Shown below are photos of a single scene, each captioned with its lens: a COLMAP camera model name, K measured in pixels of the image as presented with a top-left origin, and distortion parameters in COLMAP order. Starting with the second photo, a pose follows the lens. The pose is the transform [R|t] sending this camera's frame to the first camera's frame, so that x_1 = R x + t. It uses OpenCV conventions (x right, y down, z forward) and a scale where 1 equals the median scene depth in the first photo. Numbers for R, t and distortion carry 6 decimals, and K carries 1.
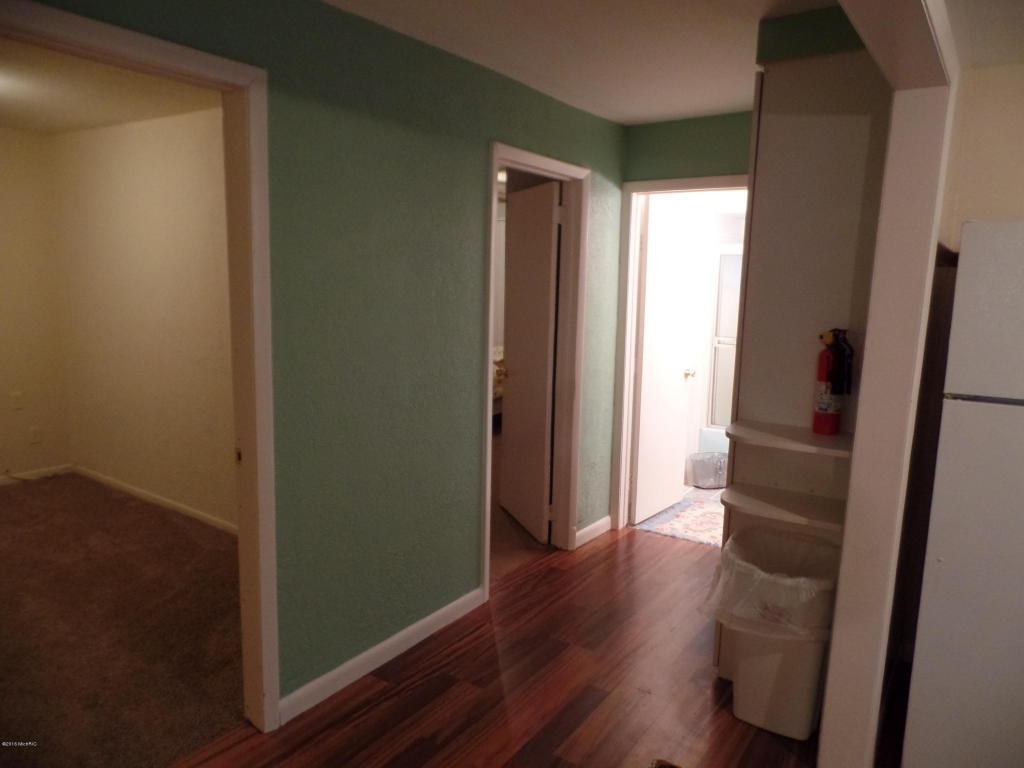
lens RADIAL K [[704.6, 0, 512.0], [0, 704.6, 384.0], [0, 0, 1]] dist [0.002906, -0.001586]
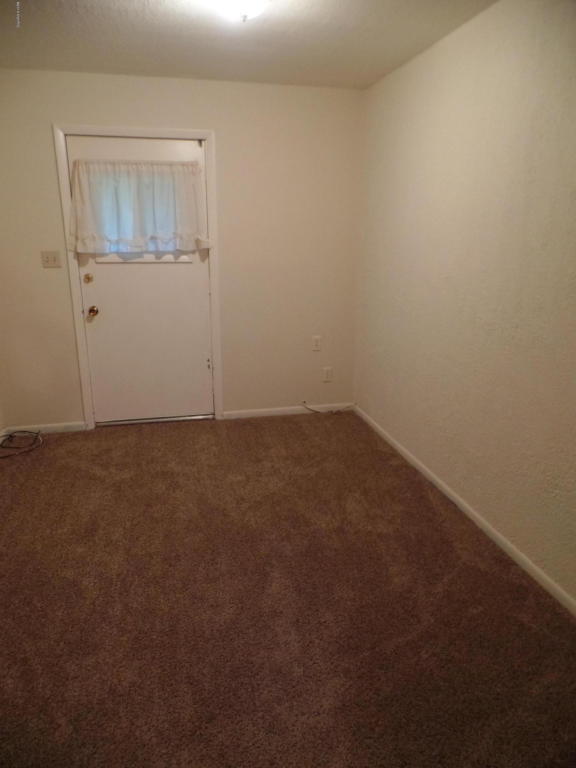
lens RADIAL K [[528.4, 0, 288.0], [0, 528.4, 384.0], [0, 0, 1]] dist [0.002906, -0.001586]
pose [[0.743403, 0.148117, -0.652237, -0.201653], [-0.074820, 0.987466, 0.138967, -0.032577], [0.664645, -0.054509, 0.745168, 0.395338]]
